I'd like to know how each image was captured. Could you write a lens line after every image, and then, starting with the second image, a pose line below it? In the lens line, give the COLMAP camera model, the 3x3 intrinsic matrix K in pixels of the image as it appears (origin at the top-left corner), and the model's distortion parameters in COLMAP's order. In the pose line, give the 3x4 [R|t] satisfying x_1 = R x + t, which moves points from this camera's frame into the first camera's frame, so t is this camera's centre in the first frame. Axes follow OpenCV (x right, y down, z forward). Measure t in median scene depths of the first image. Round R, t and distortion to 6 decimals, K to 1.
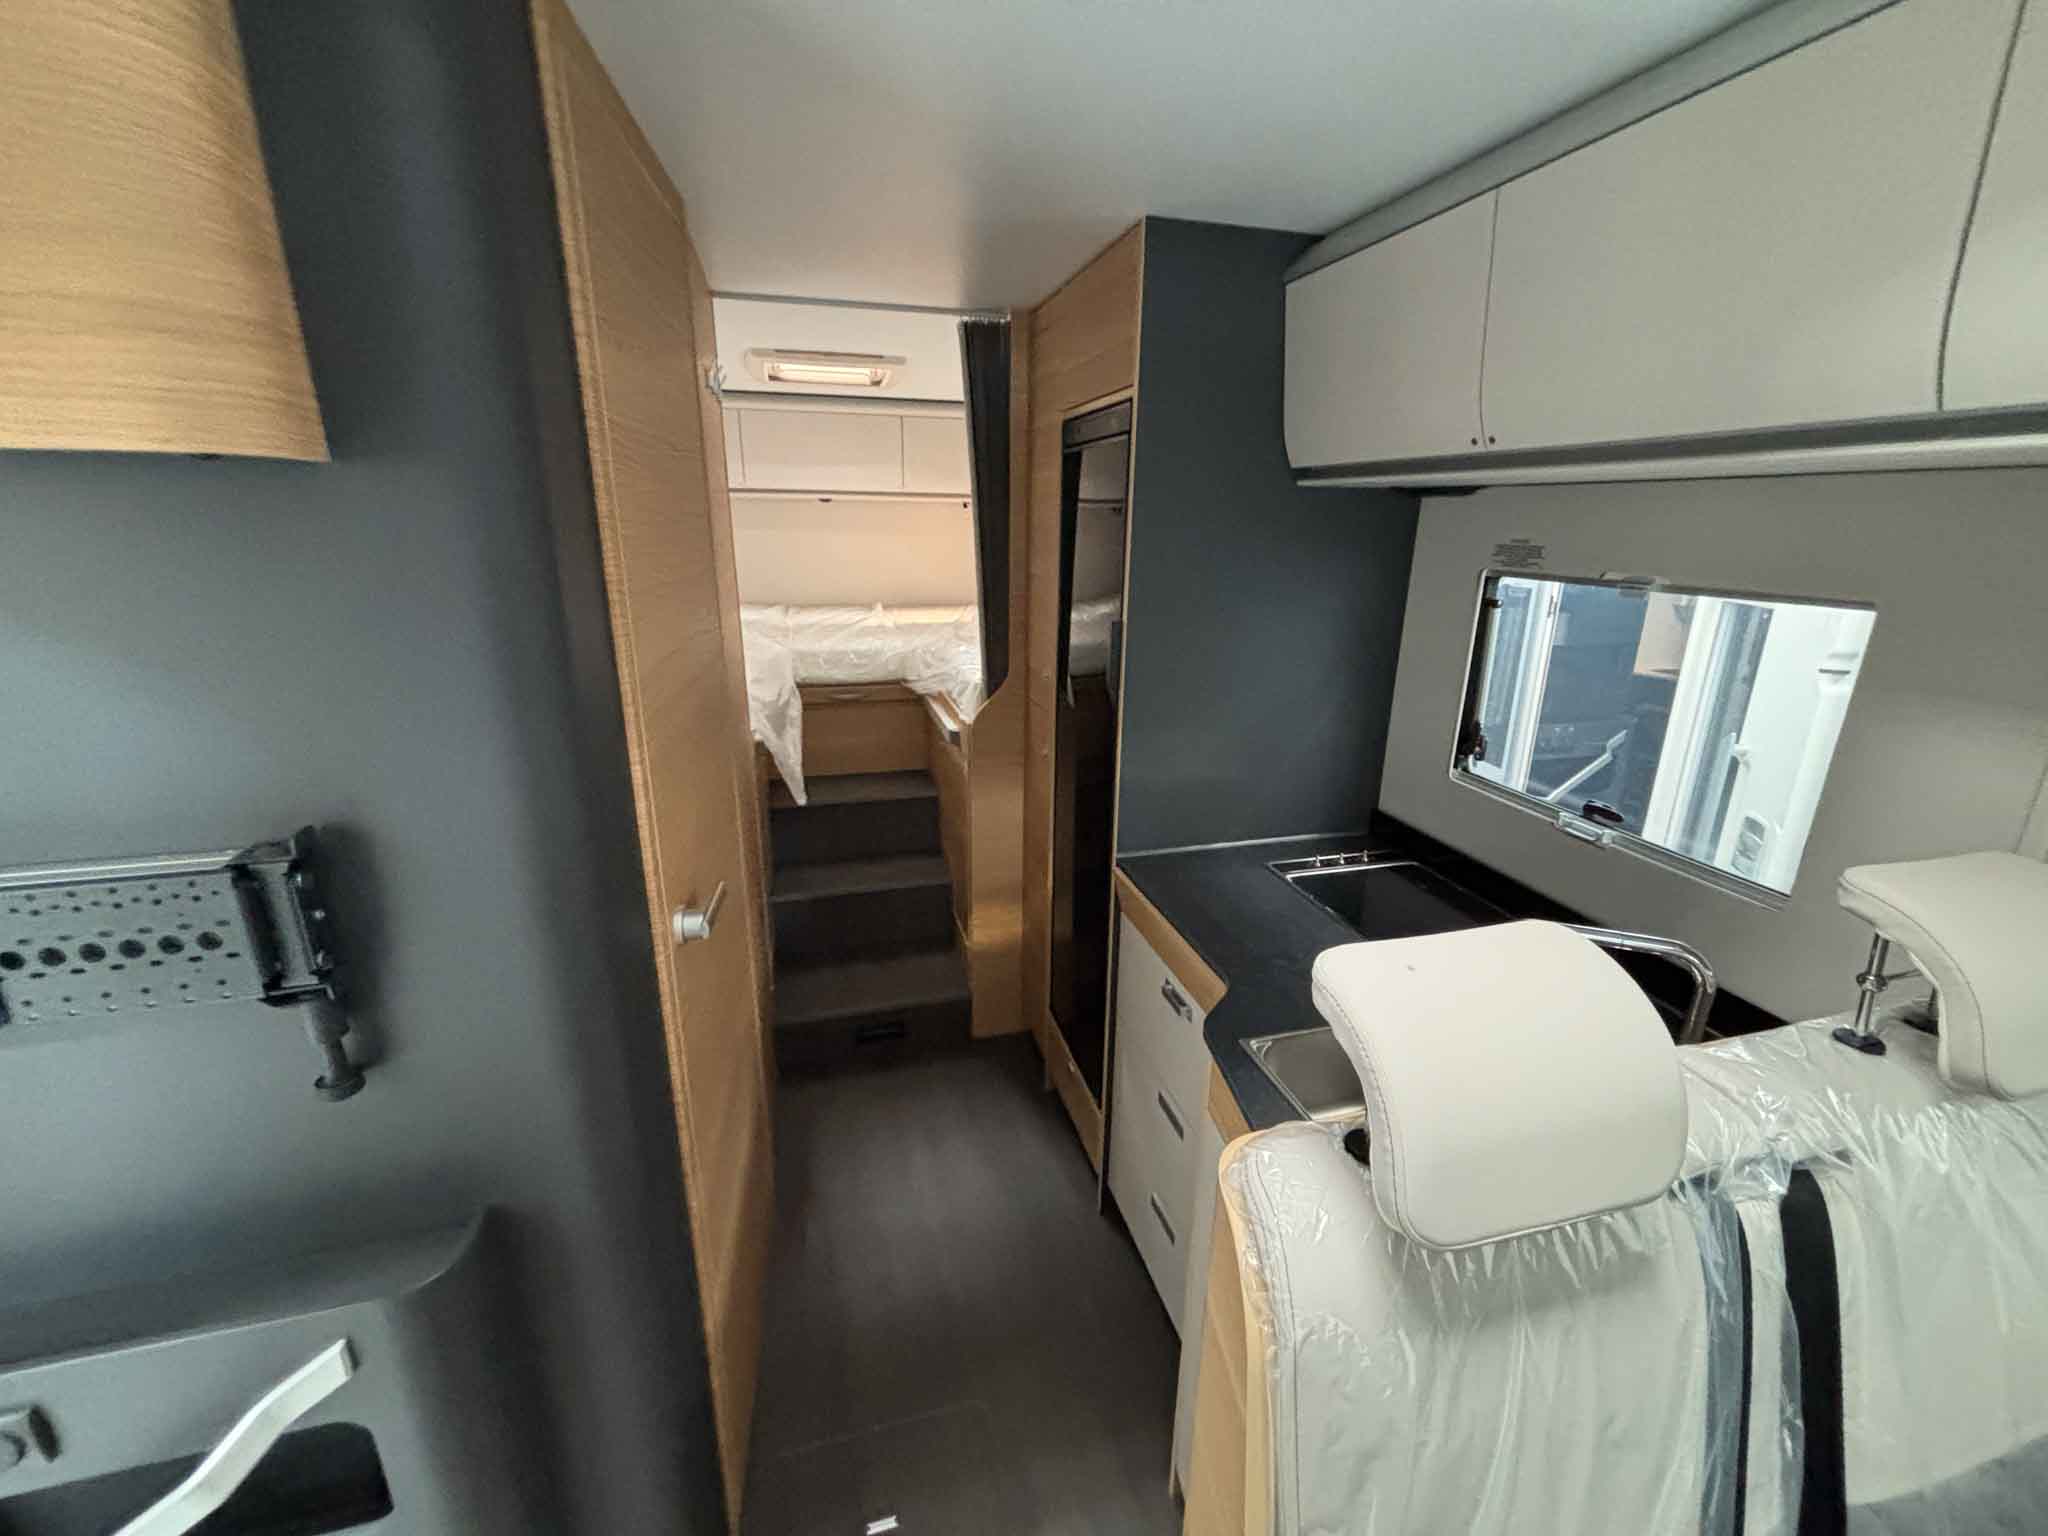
lens RADIAL K [[822.8, 0, 1021.1], [0, 822.8, 760.0], [0, 0, 1]] dist [-0.000207, -0.000472]
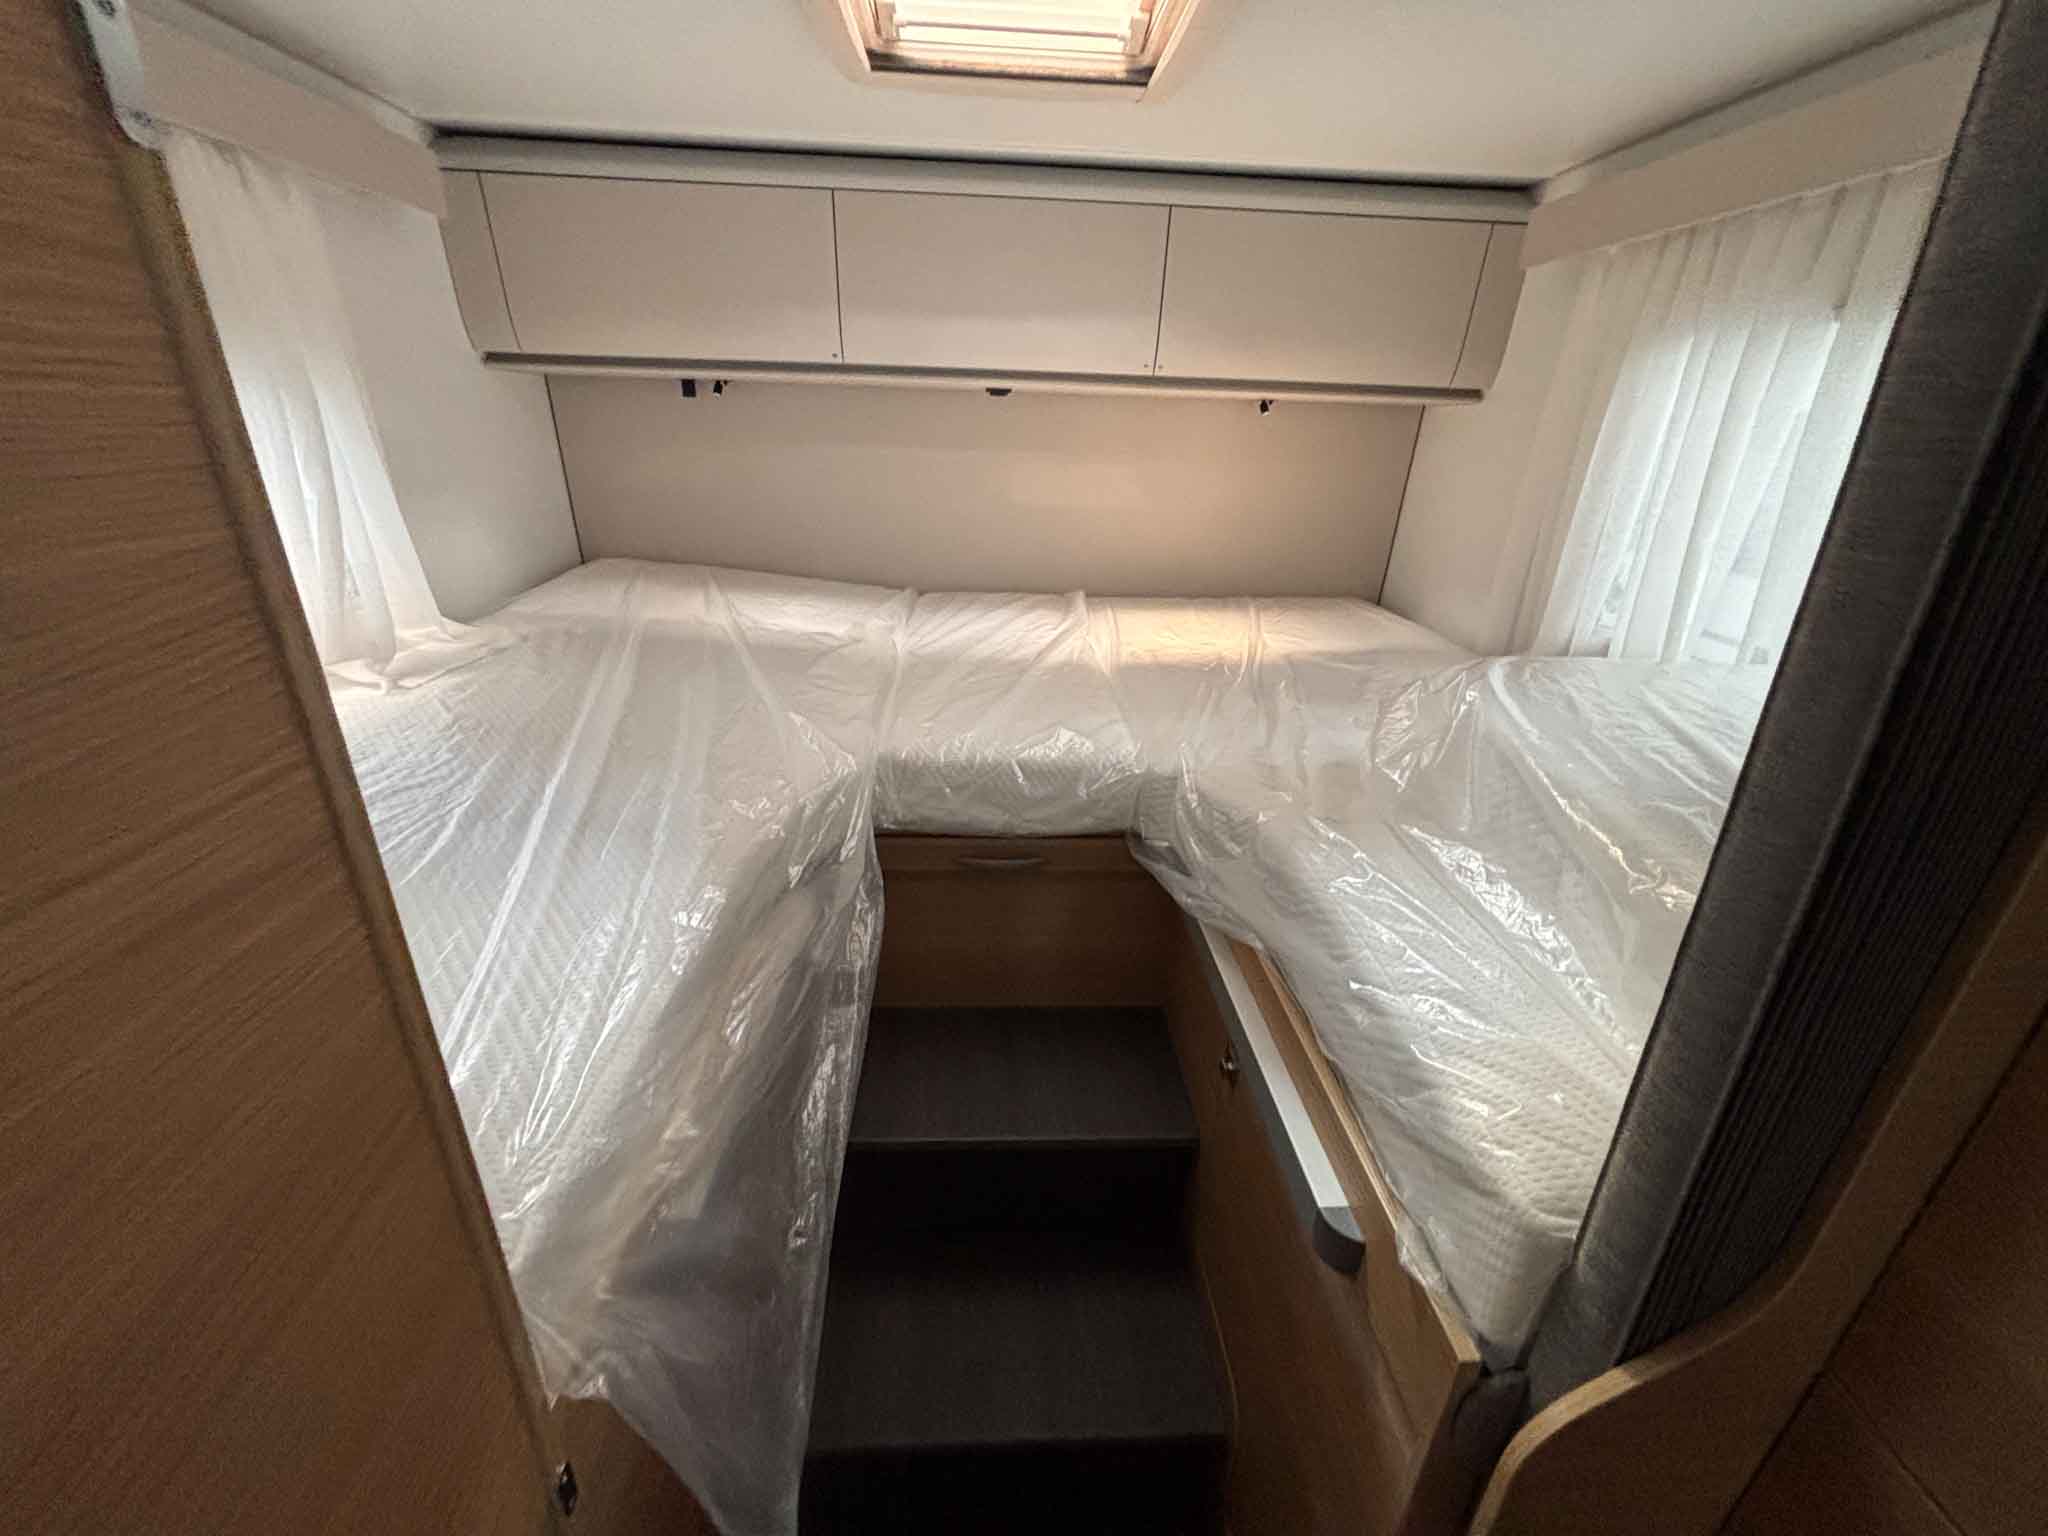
lens RADIAL K [[817.3, 0, 1013.1], [0, 817.3, 749.9], [0, 0, 1]] dist [0.000526, 0.000095]
pose [[0.974297, 0.104479, -0.199575, -0.189725], [-0.084811, 0.990881, 0.104698, -0.272344], [0.208694, -0.085080, 0.974273, 0.895647]]
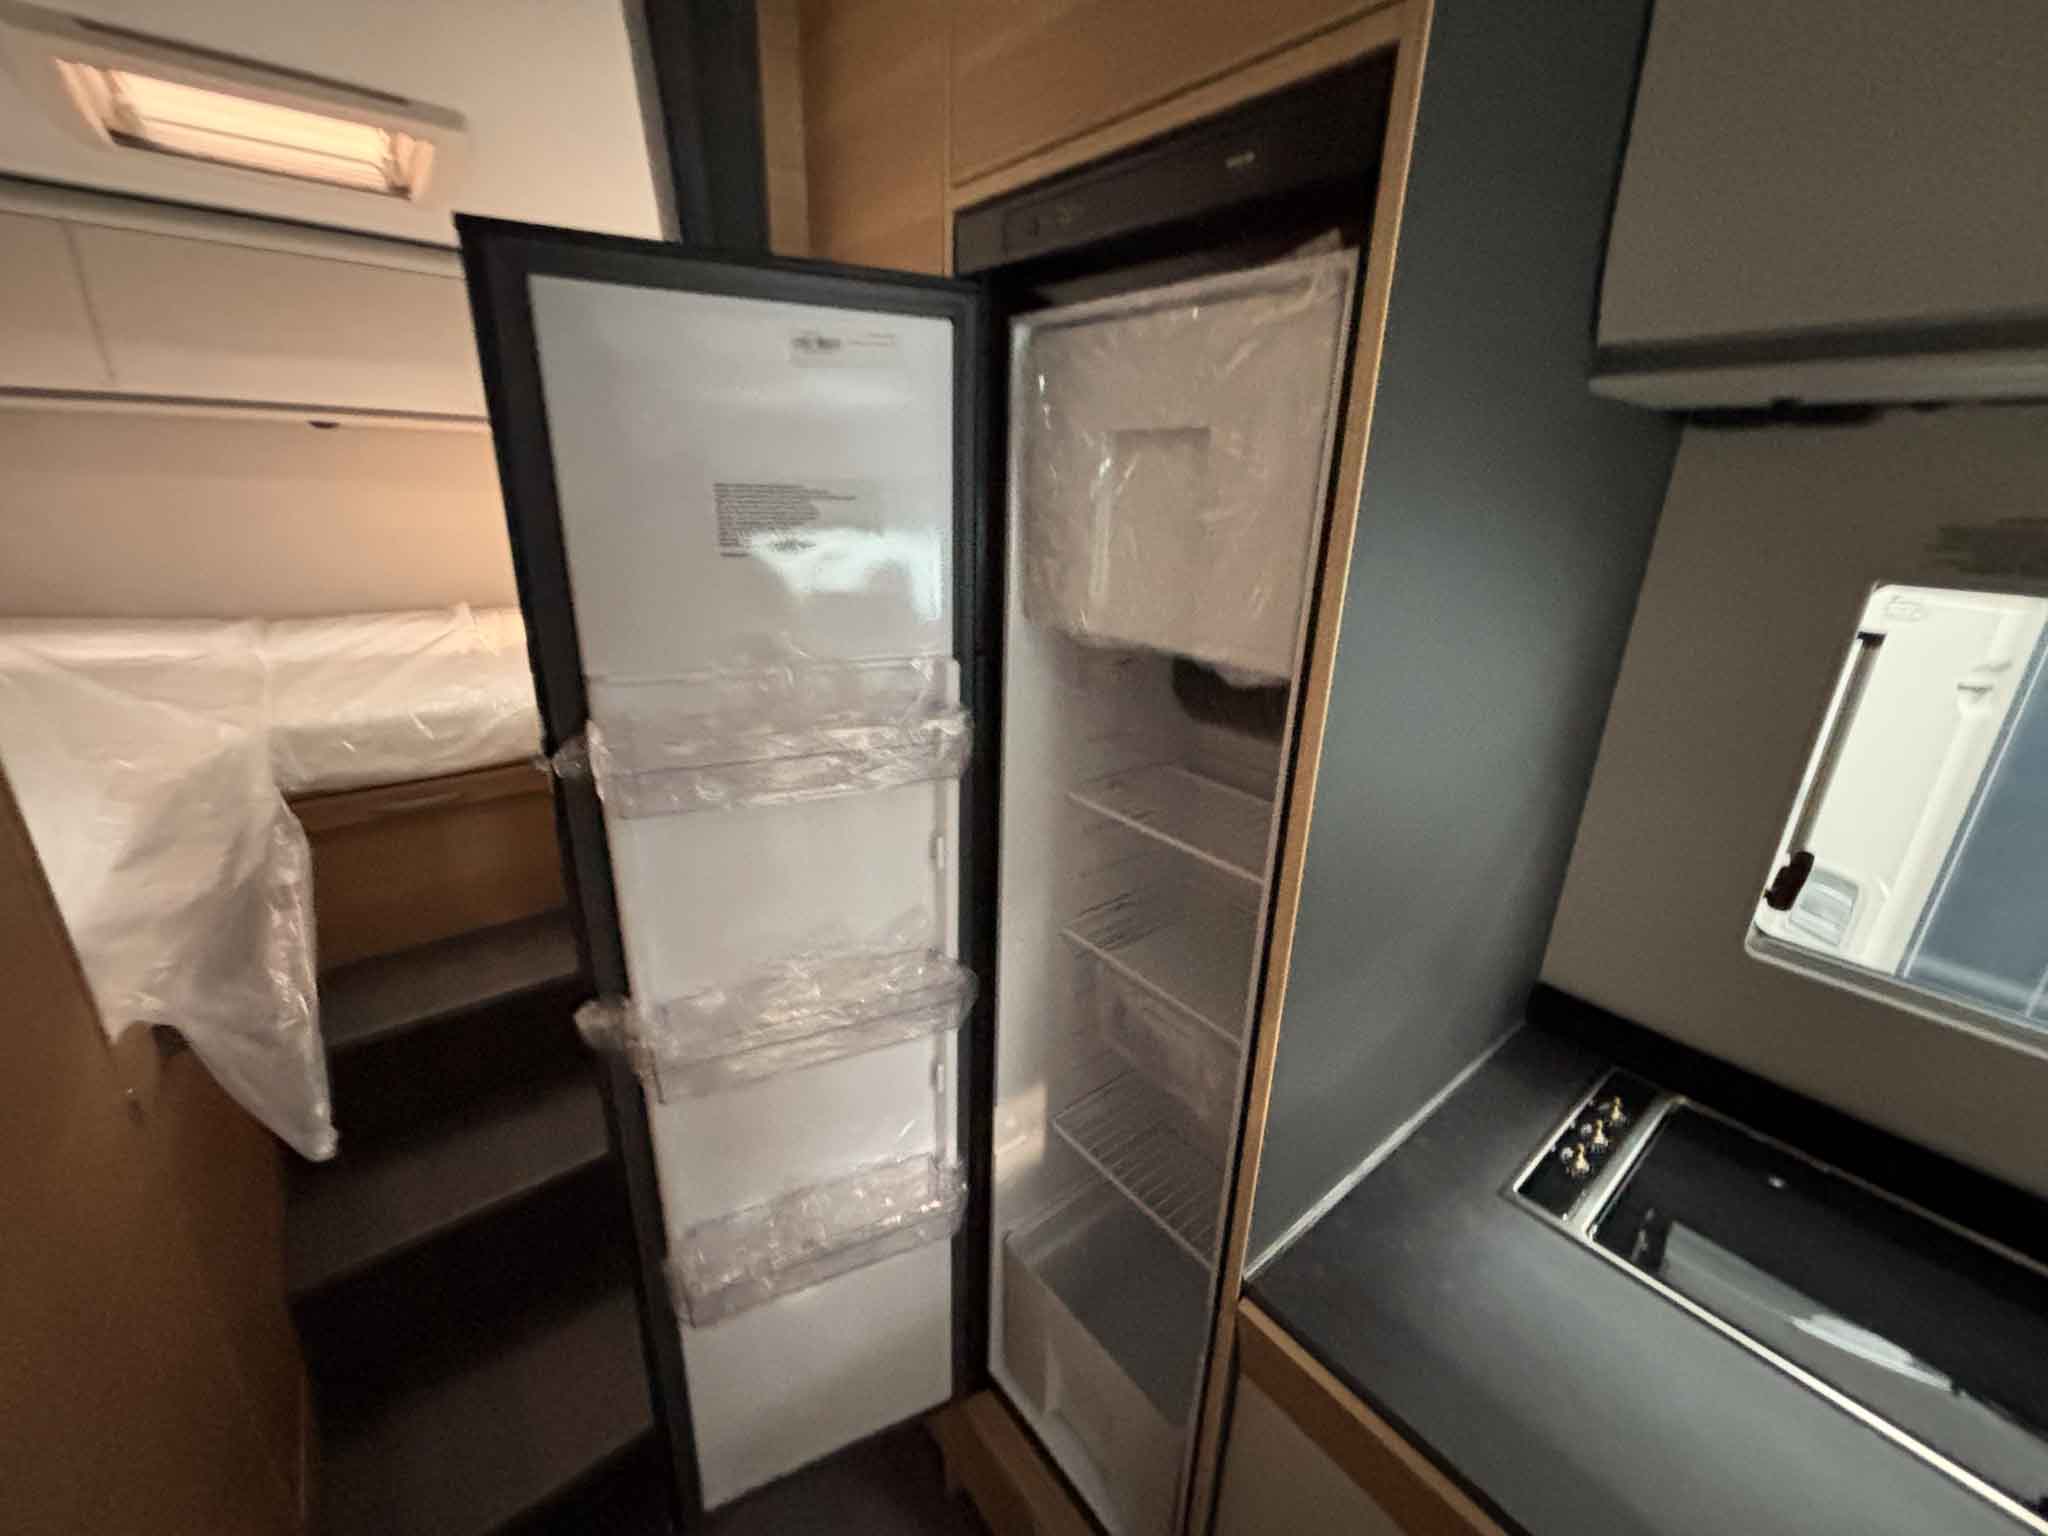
lens RADIAL K [[817.3, 0, 1013.1], [0, 817.3, 749.9], [0, 0, 1]] dist [0.000526, 0.000095]
pose [[0.911537, -0.115391, 0.394696, -0.105657], [0.099108, 0.993176, 0.061472, -0.159342], [-0.399095, -0.016916, 0.916753, 0.570220]]
